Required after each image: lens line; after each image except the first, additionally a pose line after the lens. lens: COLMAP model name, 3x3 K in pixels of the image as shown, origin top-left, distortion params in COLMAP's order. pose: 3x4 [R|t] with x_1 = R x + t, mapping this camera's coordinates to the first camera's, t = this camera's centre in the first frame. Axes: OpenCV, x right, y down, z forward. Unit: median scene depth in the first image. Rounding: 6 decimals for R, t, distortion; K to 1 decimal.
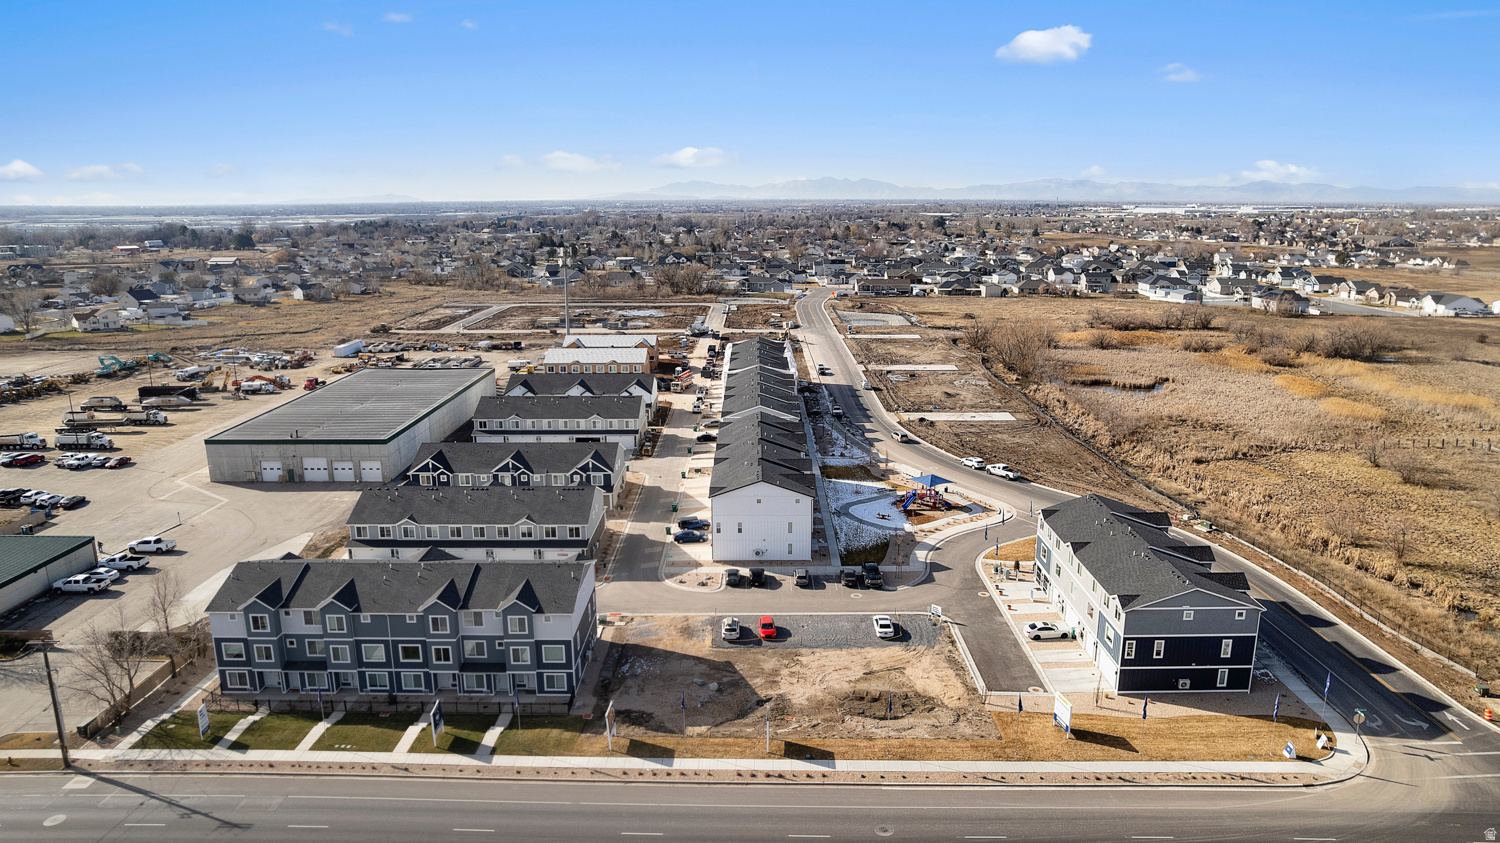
lens RADIAL K [[965.1, 0, 748.0], [0, 965.1, 428.4], [0, 0, 1]] dist [-0.073220, 0.061204]
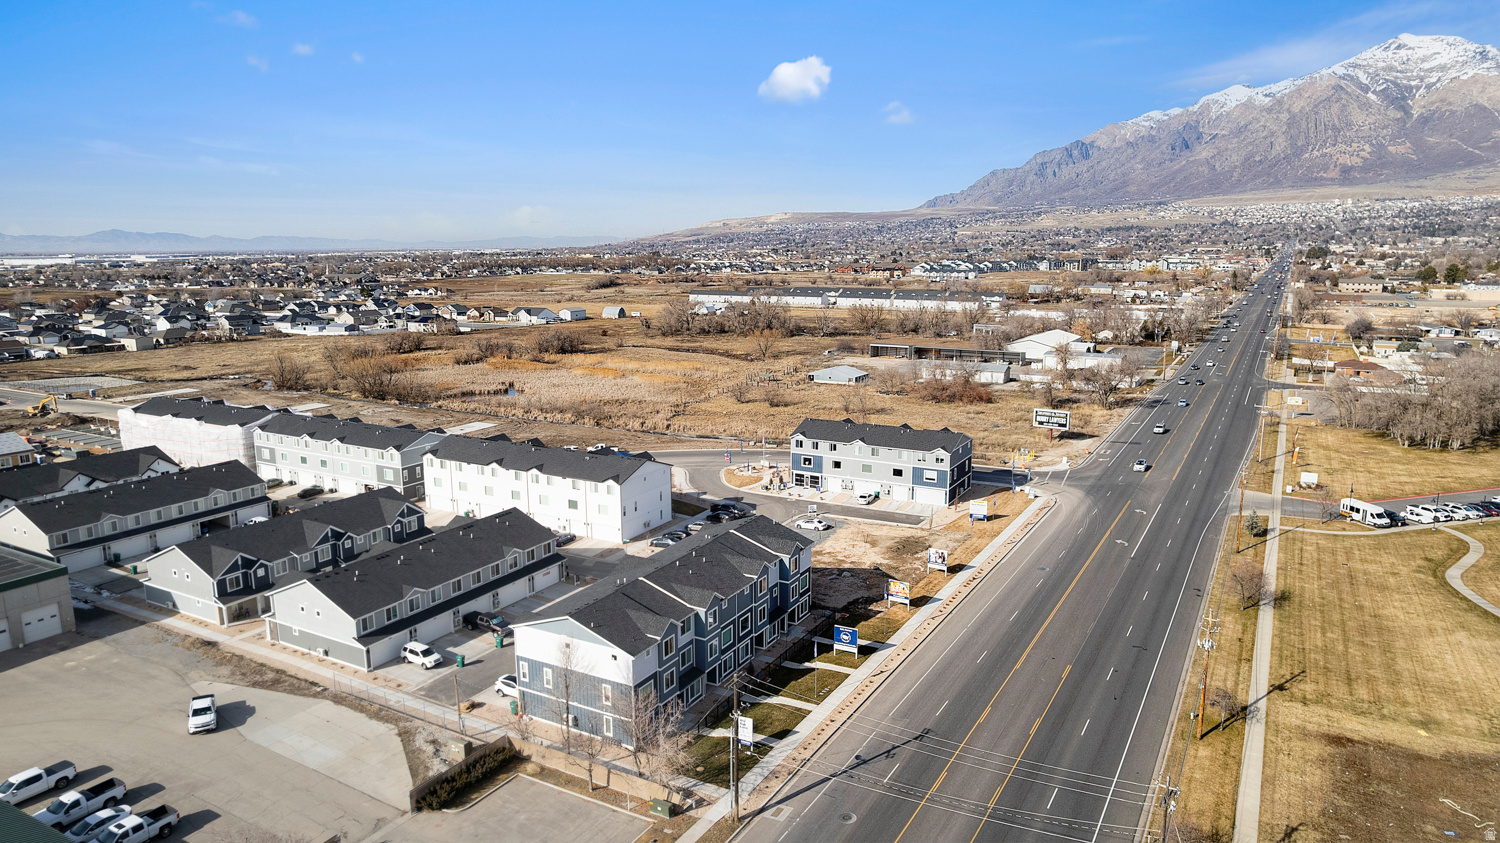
lens RADIAL K [[965.1, 0, 756.3], [0, 965.1, 424.5], [0, 0, 1]] dist [-0.073220, 0.061204]
pose [[0.473538, -0.163805, 0.865407, -0.894484], [0.210171, 0.975185, 0.069581, -0.038521], [-0.855330, 0.148935, 0.496214, 0.306911]]
